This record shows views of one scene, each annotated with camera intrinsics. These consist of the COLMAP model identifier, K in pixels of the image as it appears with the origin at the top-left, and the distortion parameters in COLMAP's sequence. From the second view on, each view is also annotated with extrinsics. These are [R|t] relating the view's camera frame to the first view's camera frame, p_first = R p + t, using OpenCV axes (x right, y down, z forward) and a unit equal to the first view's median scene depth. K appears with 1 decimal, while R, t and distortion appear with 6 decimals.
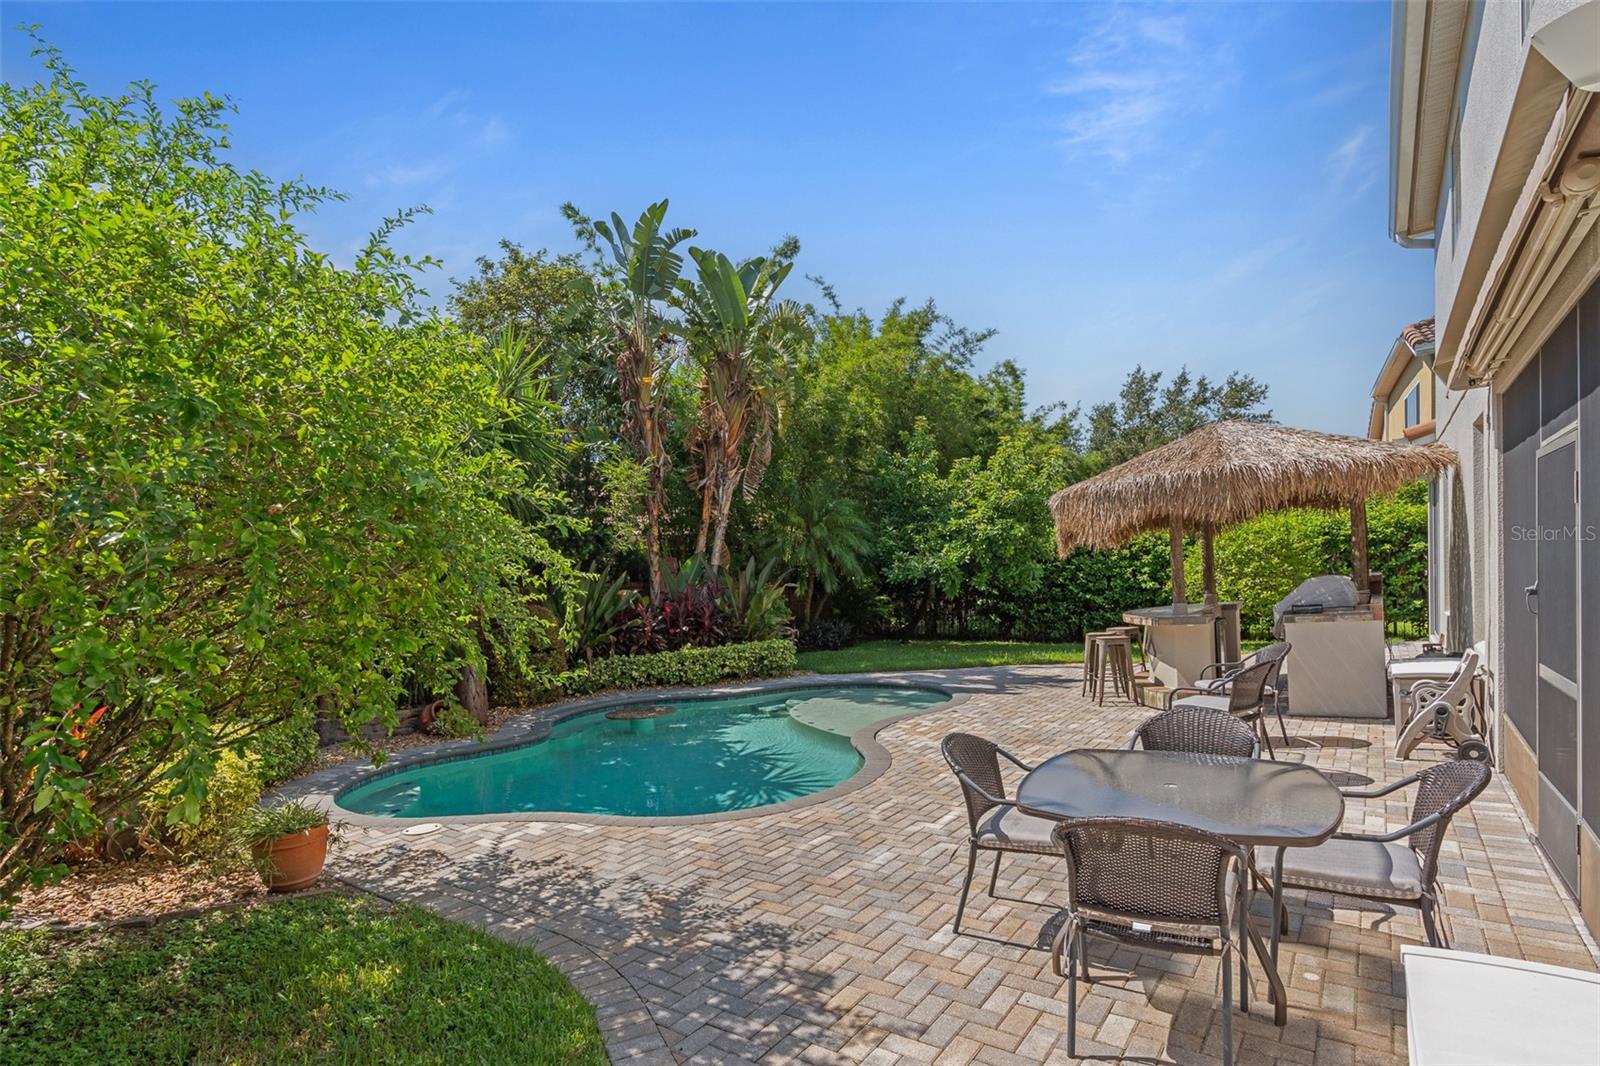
lens RADIAL K [[718.4, 0, 800.0], [0, 718.4, 533.0], [0, 0, 1]] dist [-0.004567, 0.000207]
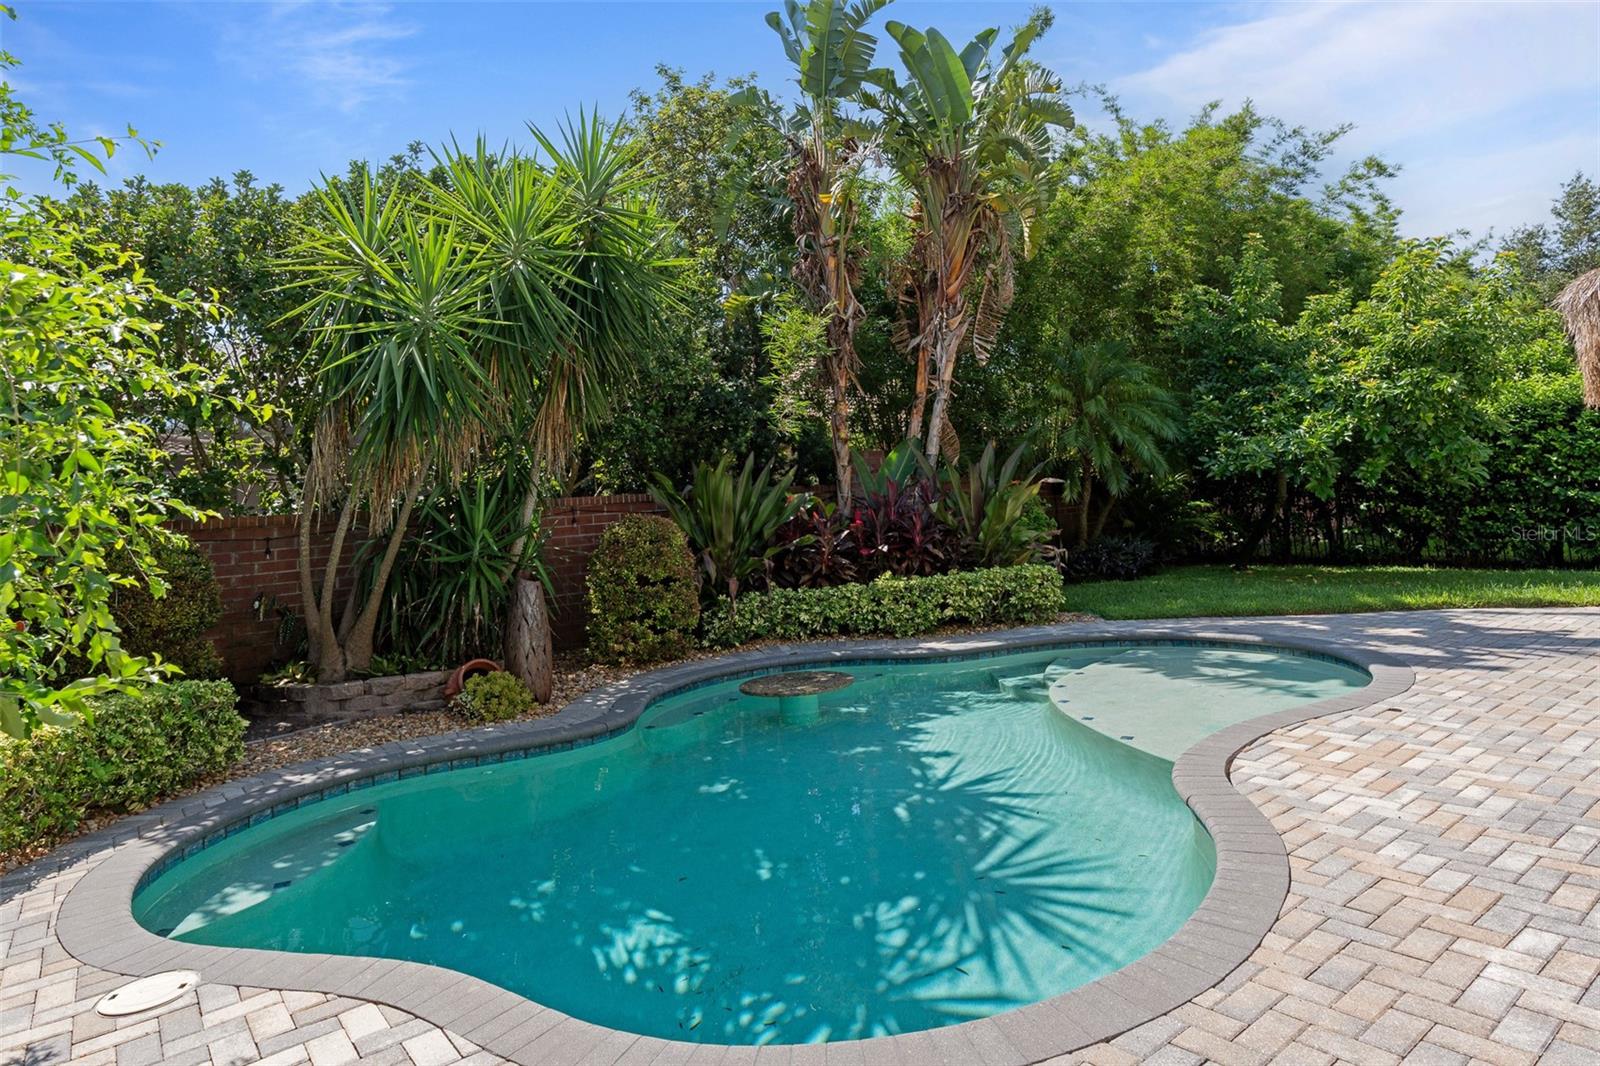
lens RADIAL K [[748.3, 0, 826.4], [0, 748.3, 462.4], [0, 0, 1]] dist [0.000550, -0.000509]
pose [[0.945223, -0.045497, -0.323239, 0.014461], [0.049655, 0.998756, 0.004624, 0.041619], [0.322626, -0.020421, 0.946306, 0.287290]]
